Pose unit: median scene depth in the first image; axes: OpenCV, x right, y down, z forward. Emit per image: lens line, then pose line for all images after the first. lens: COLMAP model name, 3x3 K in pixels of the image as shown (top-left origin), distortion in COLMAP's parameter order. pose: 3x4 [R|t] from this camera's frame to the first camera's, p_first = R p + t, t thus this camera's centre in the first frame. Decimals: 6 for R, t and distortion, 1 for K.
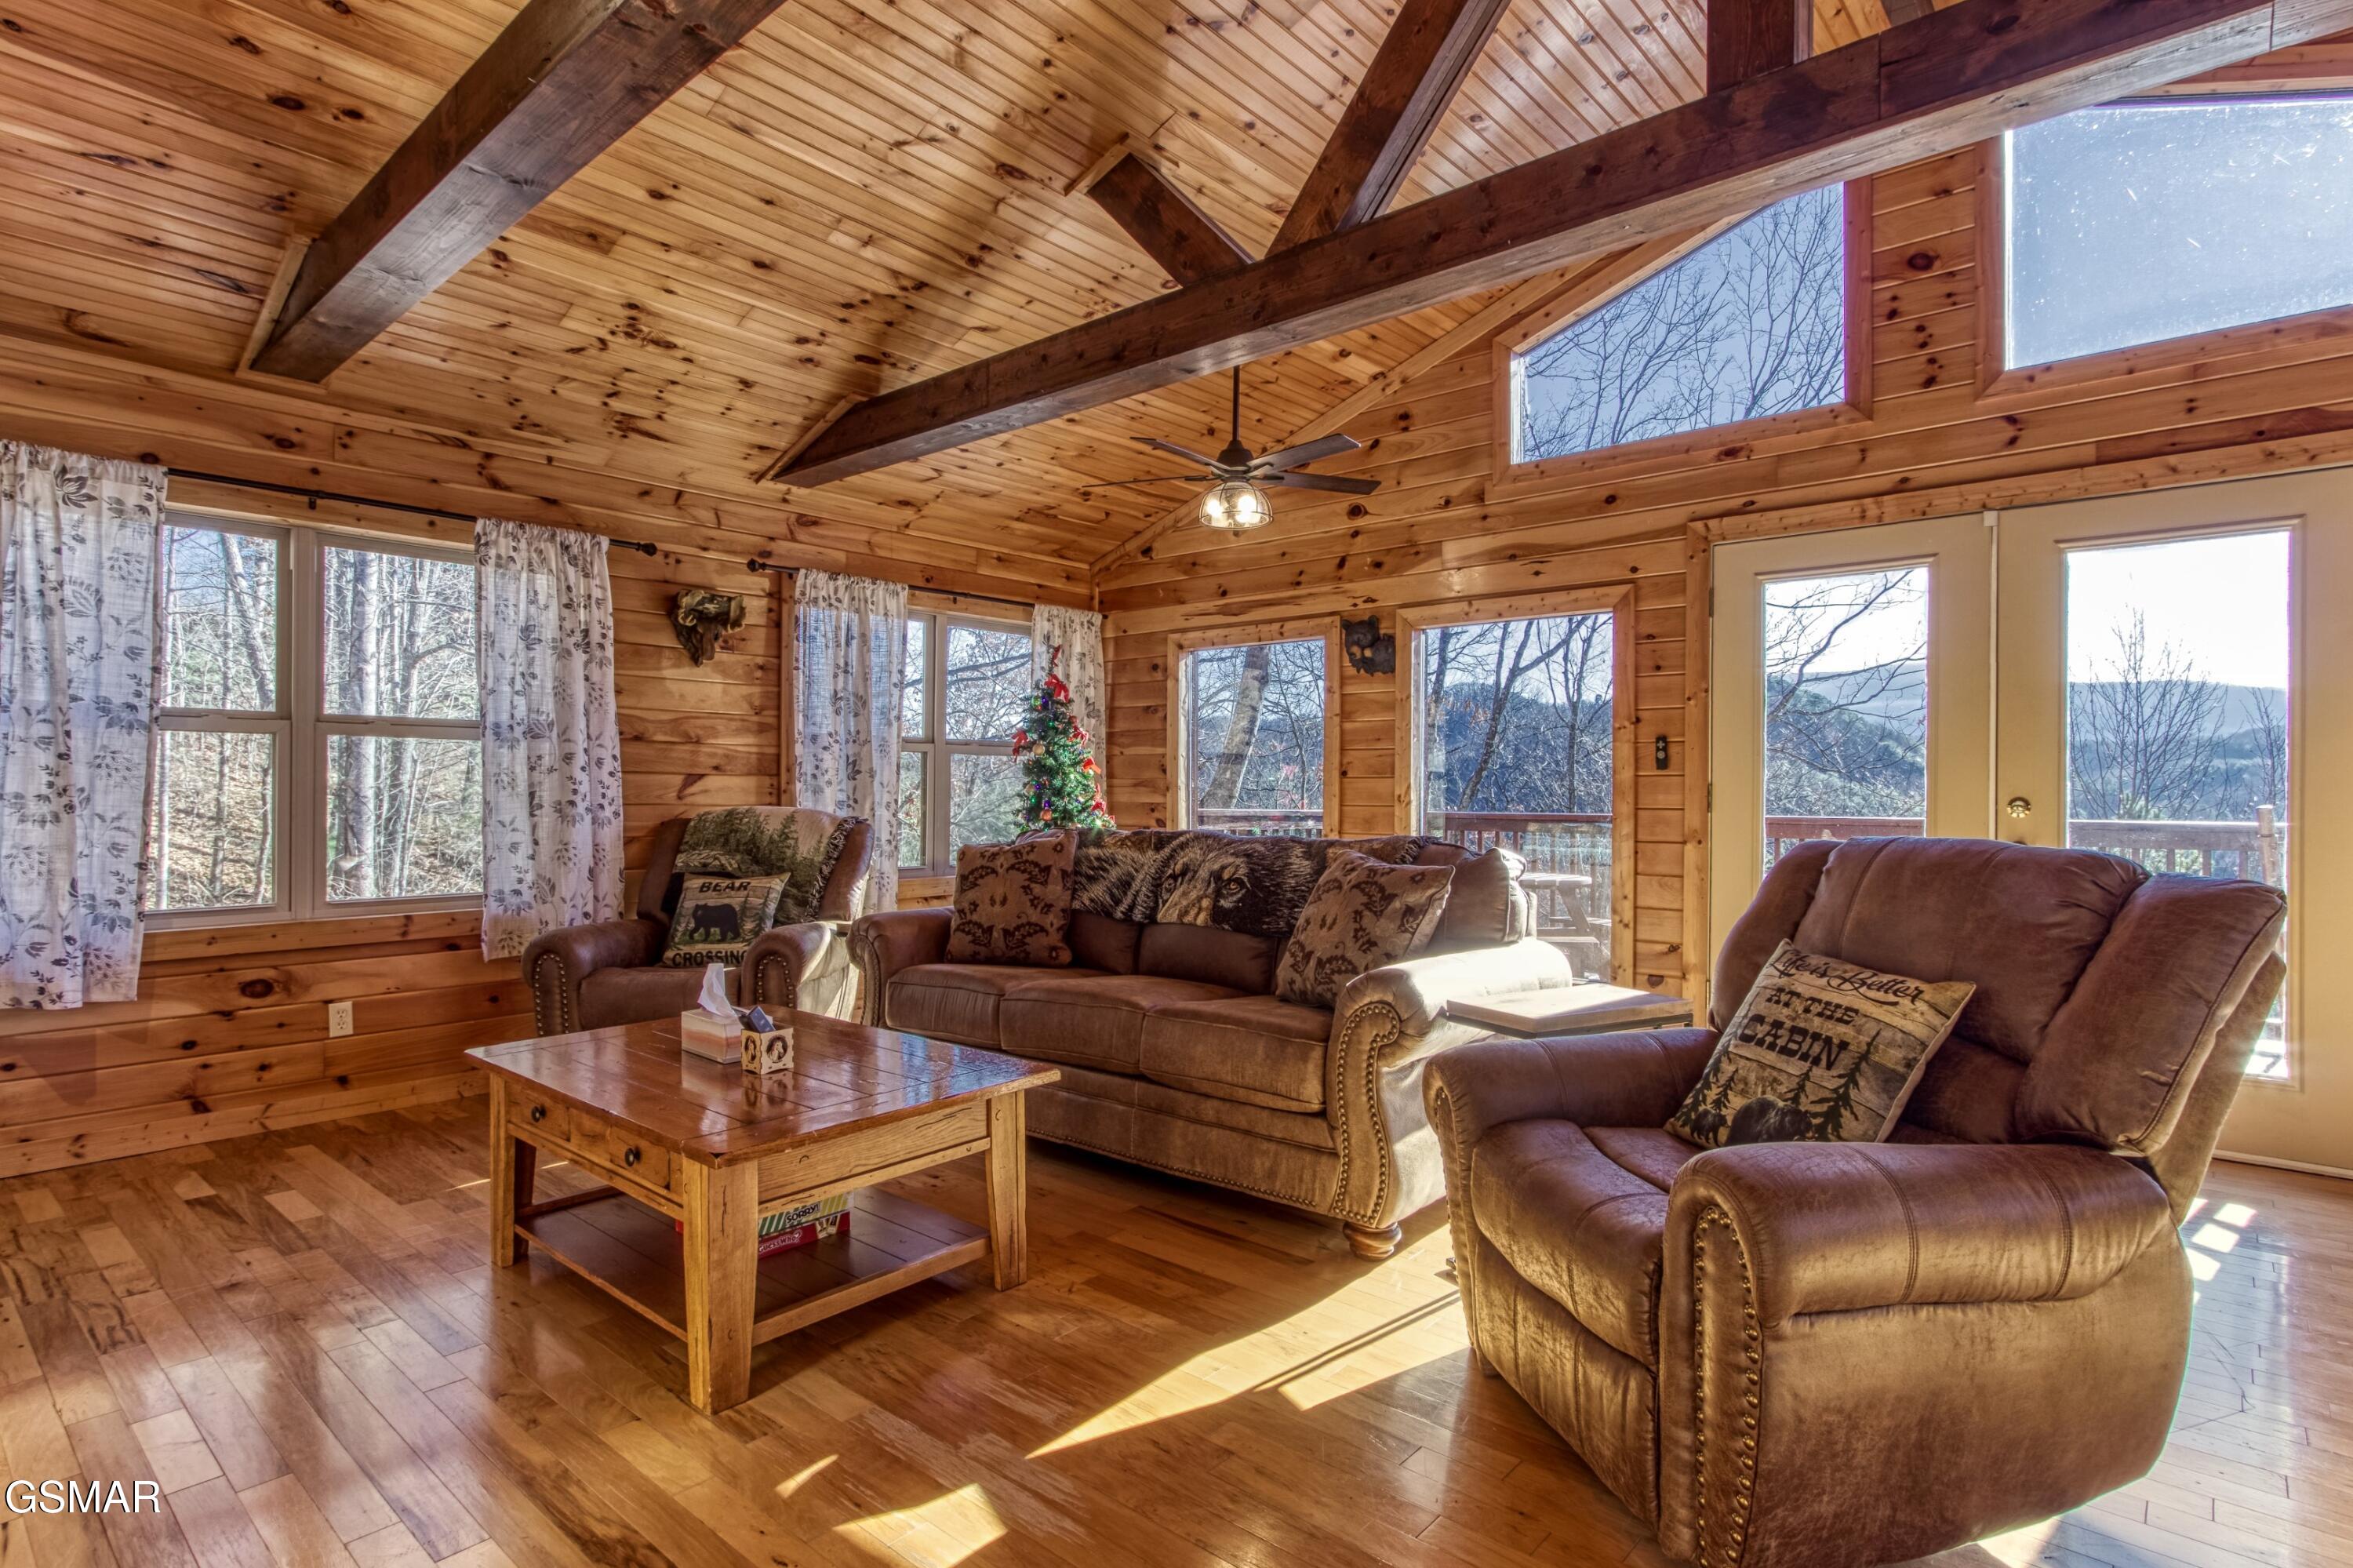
lens RADIAL K [[1189.6, 0, 1176.5], [0, 1189.6, 784.0], [0, 0, 1]] dist [-0.016610, 0.007378]
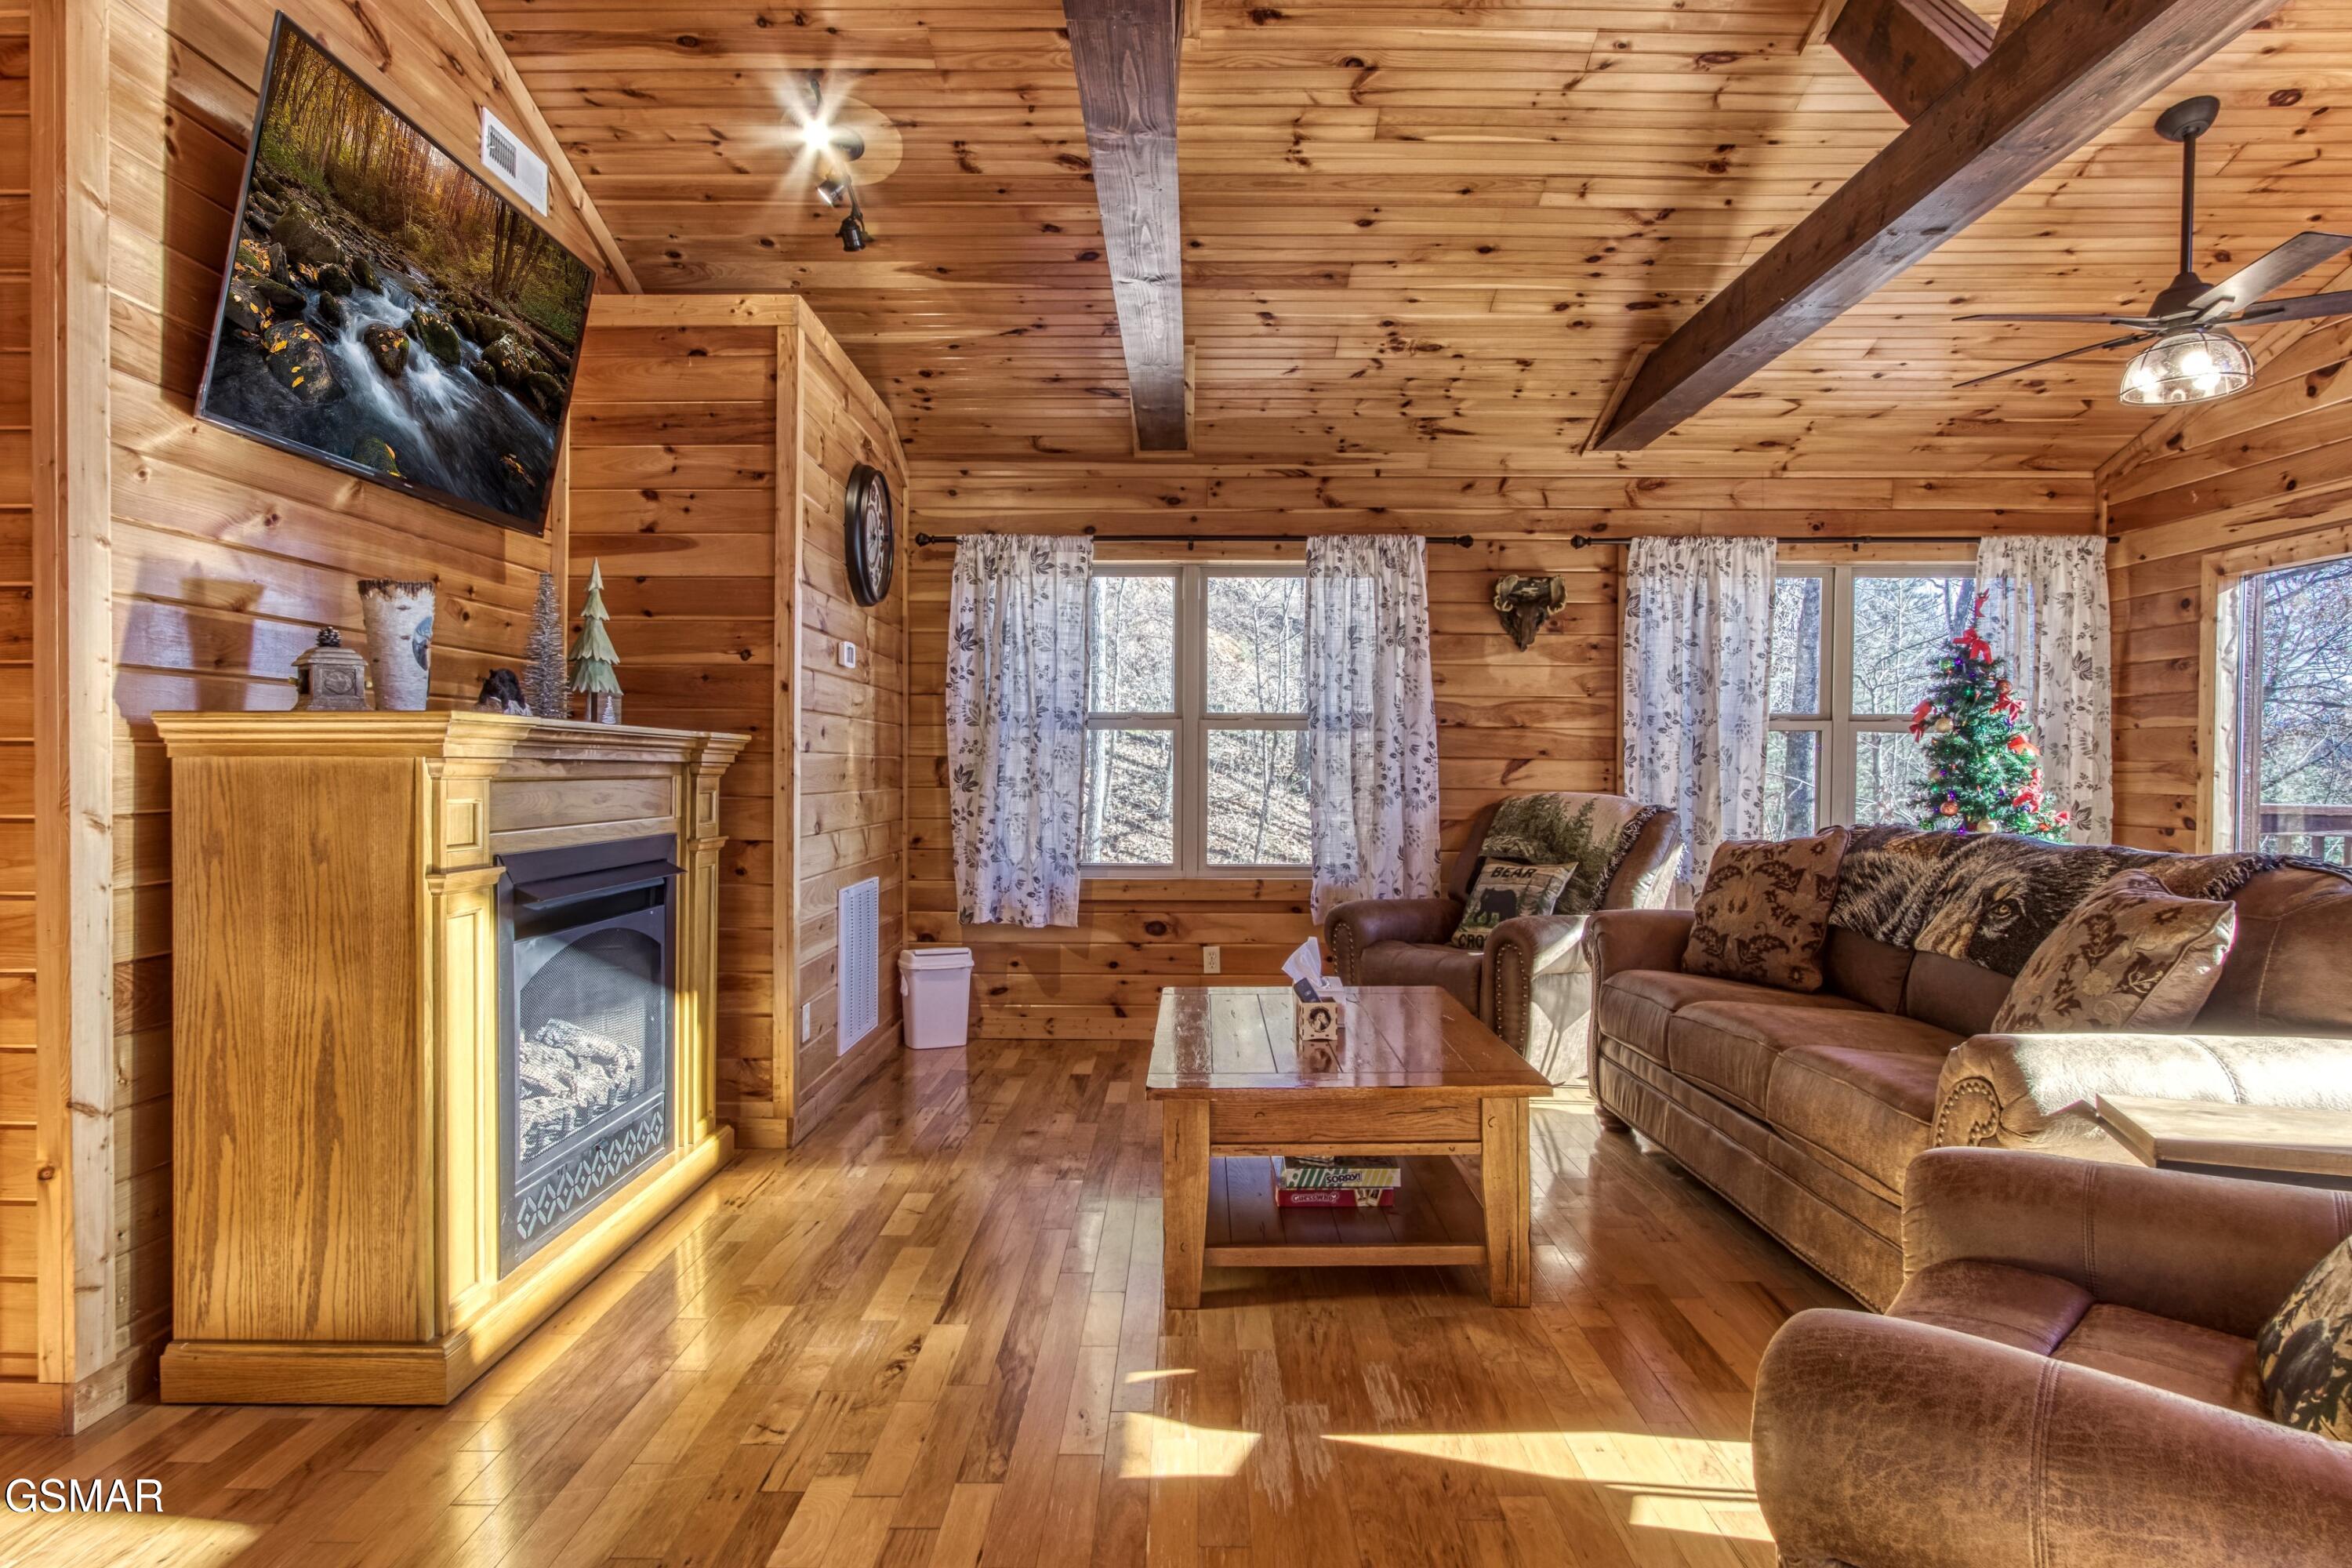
lens RADIAL K [[1300.3, 0, 1176.0], [0, 1300.3, 784.0], [0, 0, 1]] dist [-0.041574, 0.019888]
pose [[0.652279, 0.009667, -0.757917, 0.269752], [0.001323, 0.999903, 0.013892, -0.003535], [0.757978, -0.010064, 0.652202, 0.079521]]
